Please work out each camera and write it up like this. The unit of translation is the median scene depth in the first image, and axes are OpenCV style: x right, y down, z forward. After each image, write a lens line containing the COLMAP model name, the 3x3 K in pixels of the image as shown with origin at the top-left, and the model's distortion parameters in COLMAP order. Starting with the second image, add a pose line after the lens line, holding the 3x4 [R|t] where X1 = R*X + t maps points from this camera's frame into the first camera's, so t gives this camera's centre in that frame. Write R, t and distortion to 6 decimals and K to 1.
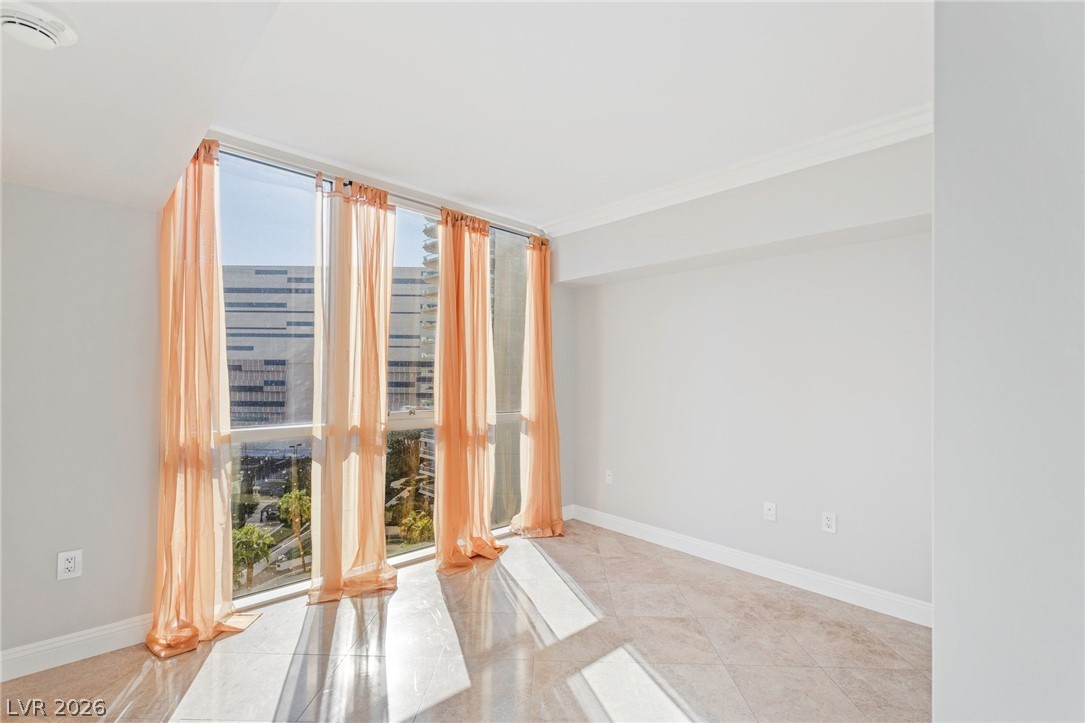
lens RADIAL K [[494.7, 0, 541.5], [0, 494.7, 369.1], [0, 0, 1]] dist [0.004466, -0.000006]
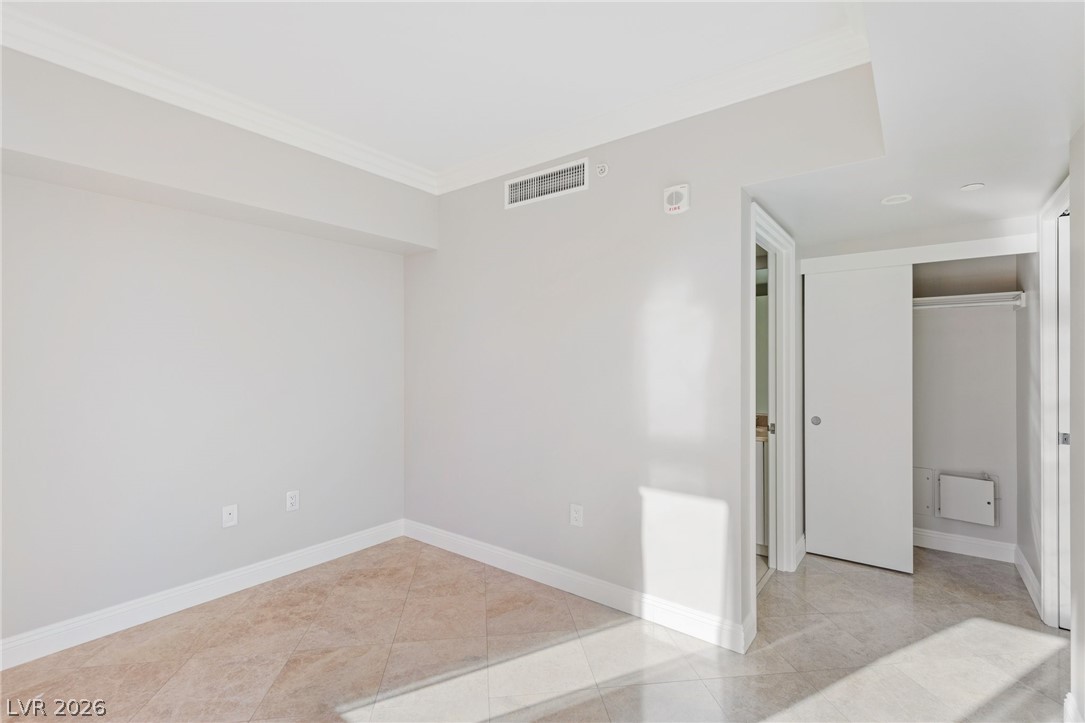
lens RADIAL K [[492.9, 0, 549.2], [0, 492.9, 363.3], [0, 0, 1]] dist [0.003873, 0.000332]
pose [[-0.163742, -0.015126, 0.986387, -0.498026], [-0.009774, 0.999858, 0.013710, 0.008540], [-0.986455, -0.007396, -0.163866, 0.643862]]
